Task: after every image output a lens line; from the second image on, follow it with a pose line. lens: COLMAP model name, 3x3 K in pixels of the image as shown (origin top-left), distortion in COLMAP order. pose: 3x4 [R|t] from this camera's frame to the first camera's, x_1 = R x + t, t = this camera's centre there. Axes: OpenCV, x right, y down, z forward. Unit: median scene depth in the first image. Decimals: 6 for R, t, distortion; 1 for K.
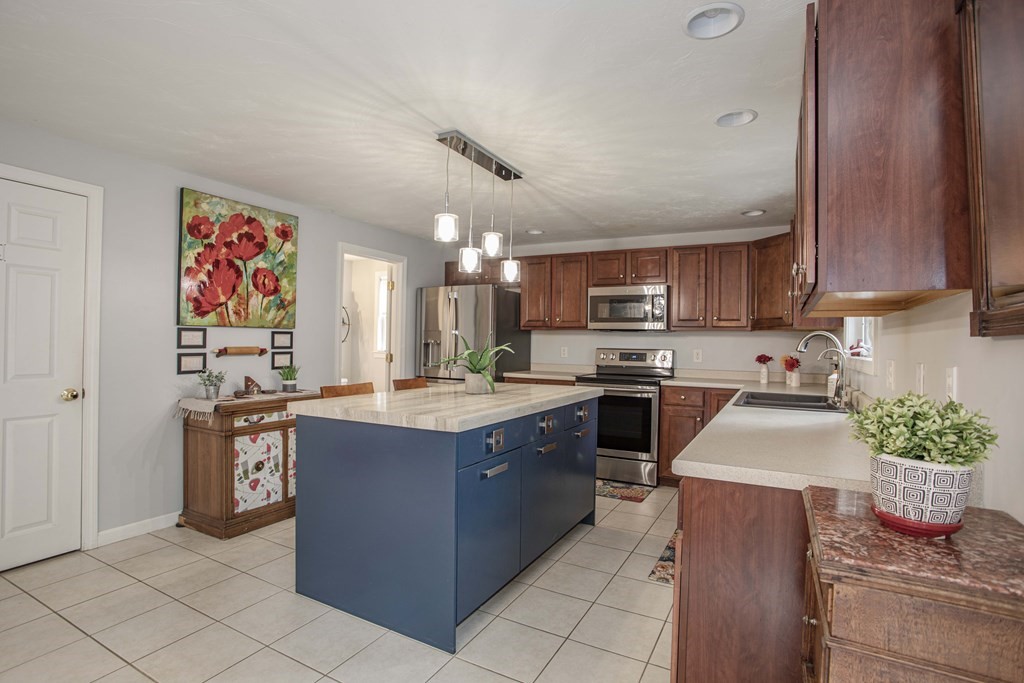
lens RADIAL K [[502.9, 0, 512.0], [0, 502.9, 341.5], [0, 0, 1]] dist [-0.082419, 0.032305]
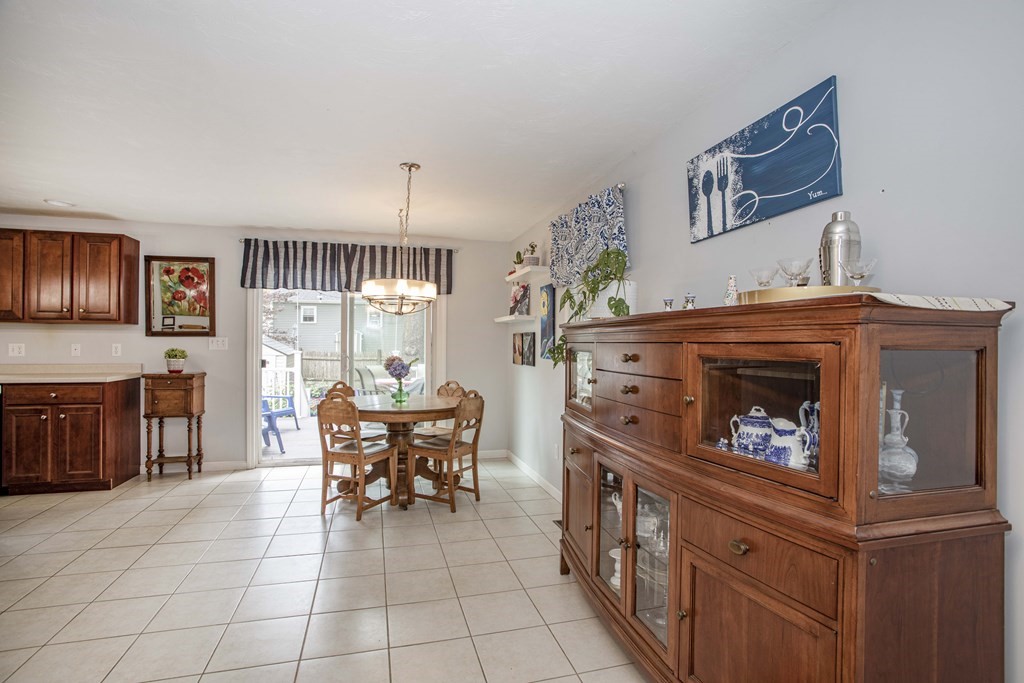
lens RADIAL K [[496.6, 0, 510.5], [0, 496.6, 340.8], [0, 0, 1]] dist [-0.074690, 0.031323]
pose [[-0.692783, -0.020491, 0.720855, -1.065641], [-0.020214, 0.999755, 0.008991, -0.017498], [-0.720863, -0.008342, -0.693028, 0.385821]]
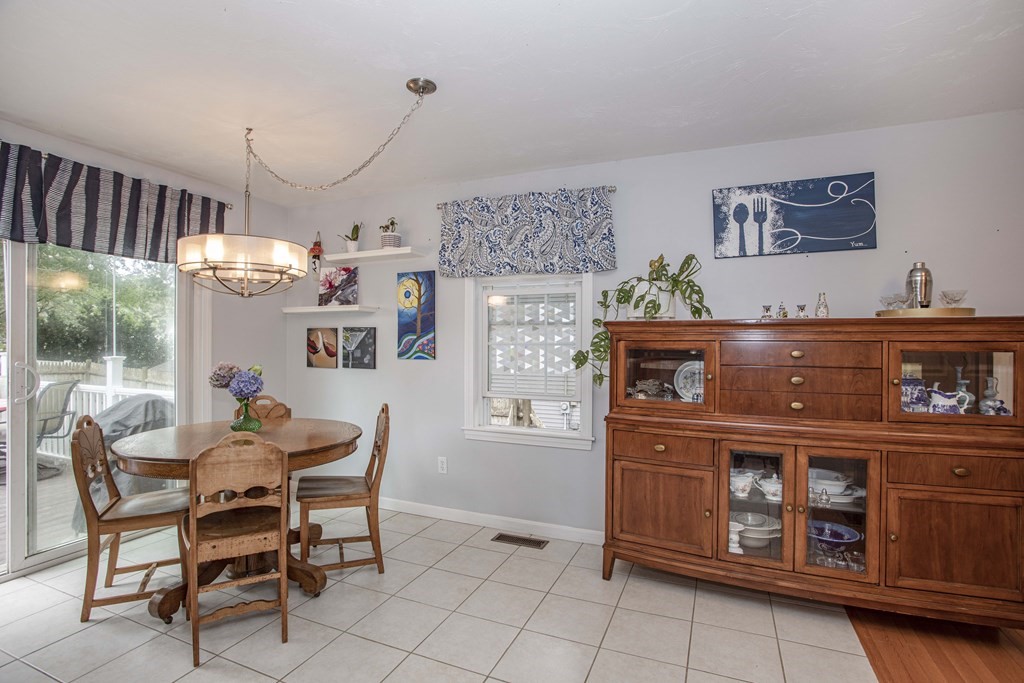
lens RADIAL K [[496.6, 0, 510.5], [0, 496.6, 340.8], [0, 0, 1]] dist [-0.074690, 0.031323]
pose [[-0.995803, -0.021626, -0.088927, -0.500638], [-0.021499, 0.999766, -0.002382, -0.006928], [0.088957, -0.000460, -0.996035, 0.491082]]
